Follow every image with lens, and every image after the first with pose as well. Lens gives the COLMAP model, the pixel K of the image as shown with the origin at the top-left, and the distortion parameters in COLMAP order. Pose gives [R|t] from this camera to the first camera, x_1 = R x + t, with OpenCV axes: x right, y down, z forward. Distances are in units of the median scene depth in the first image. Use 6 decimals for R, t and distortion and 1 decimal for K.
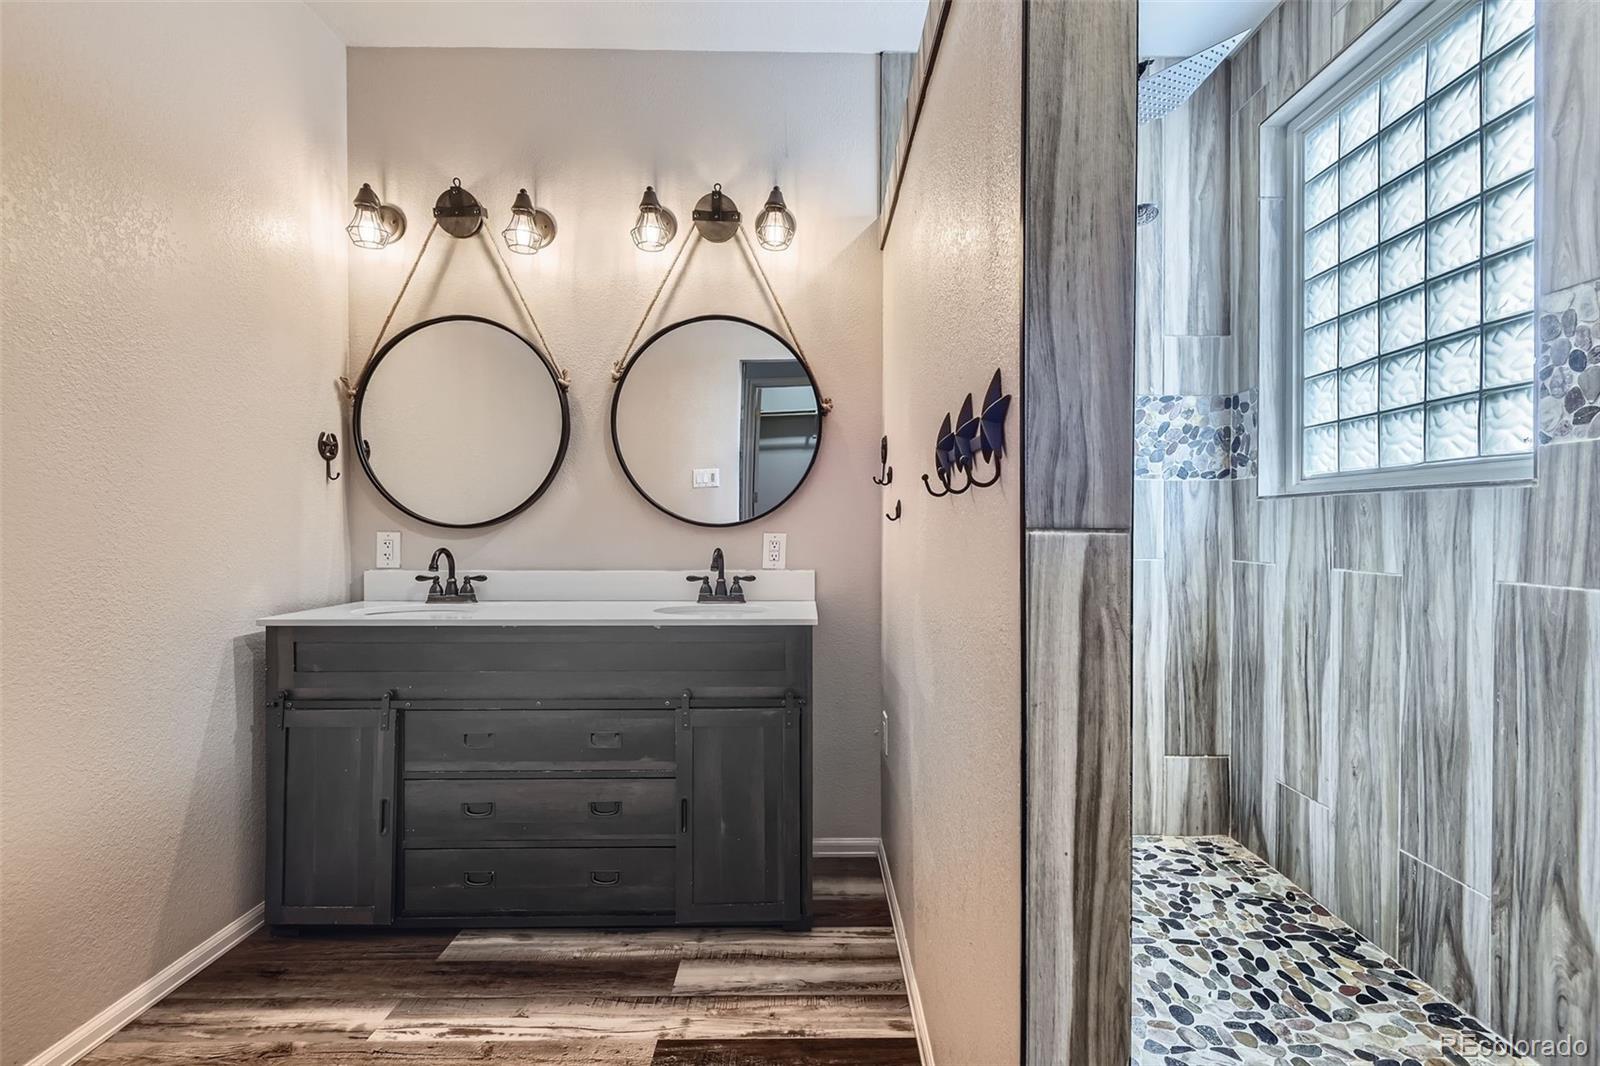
lens RADIAL K [[730.5, 0, 802.2], [0, 730.5, 535.5], [0, 0, 1]] dist [0.003972, -0.003067]
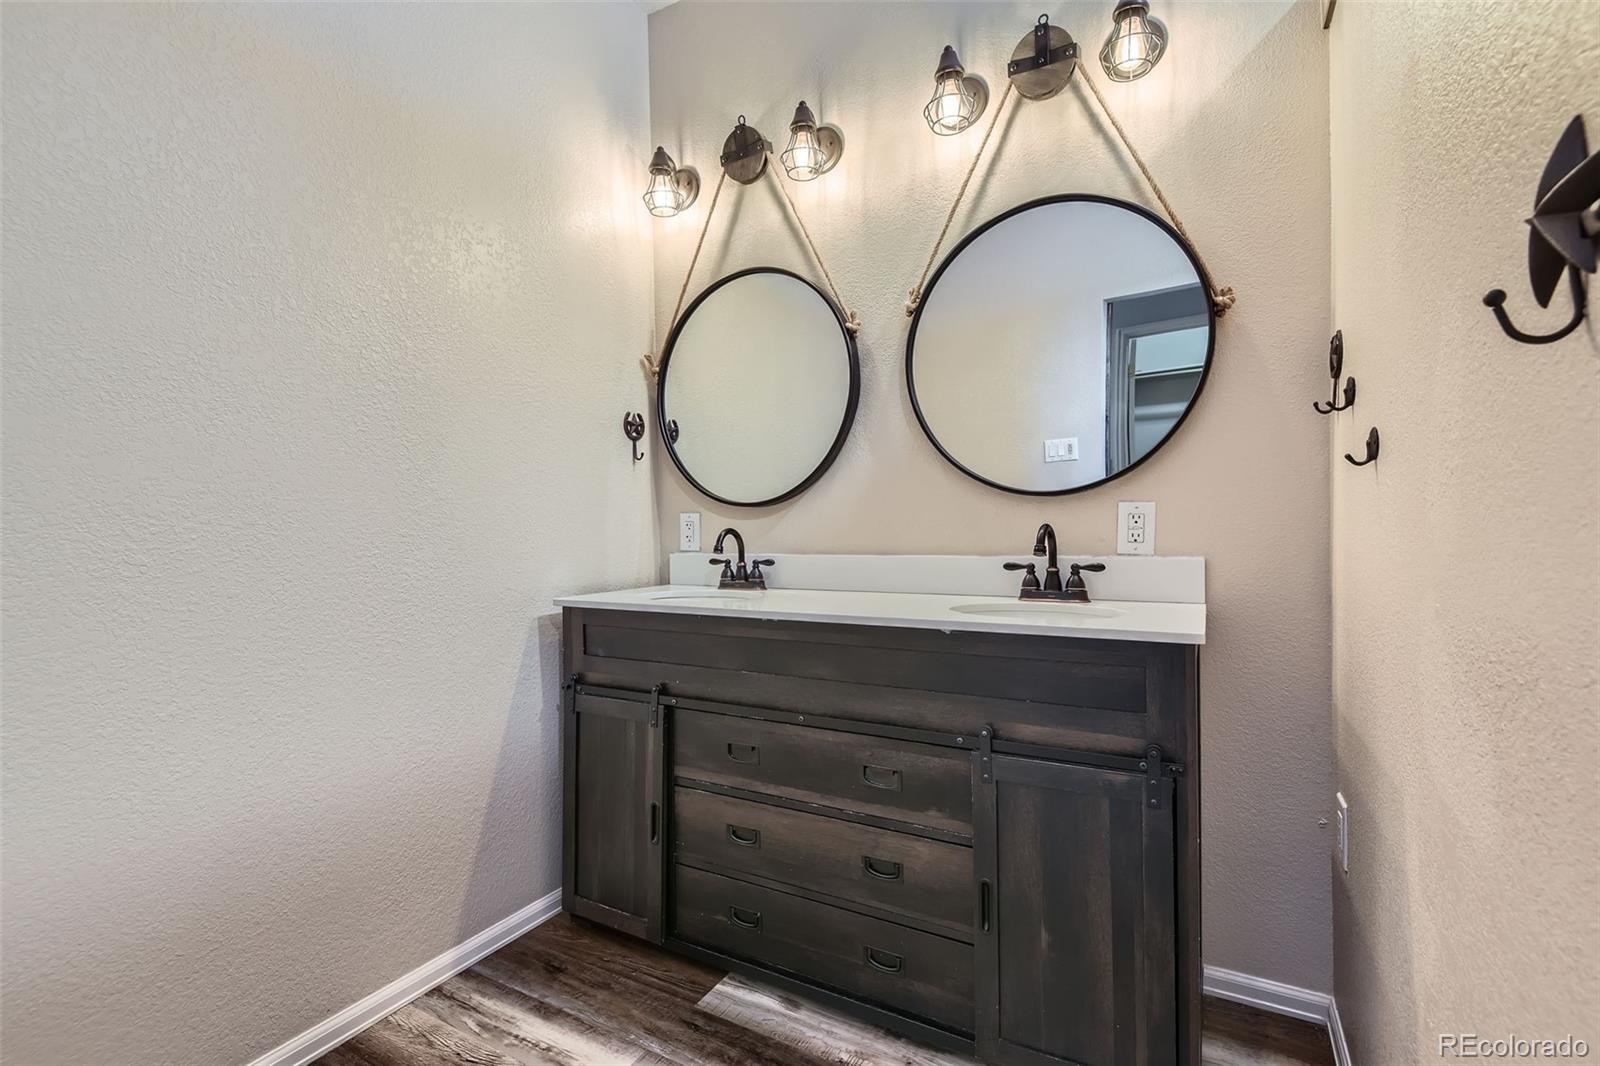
lens RADIAL K [[730.5, 0, 789.2], [0, 730.5, 531.9], [0, 0, 1]] dist [0.003972, -0.003067]
pose [[0.870171, -0.007444, -0.492693, 0.017998], [0.008937, 0.999960, 0.000677, 0.023473], [0.492668, -0.004992, 0.870203, 0.270284]]
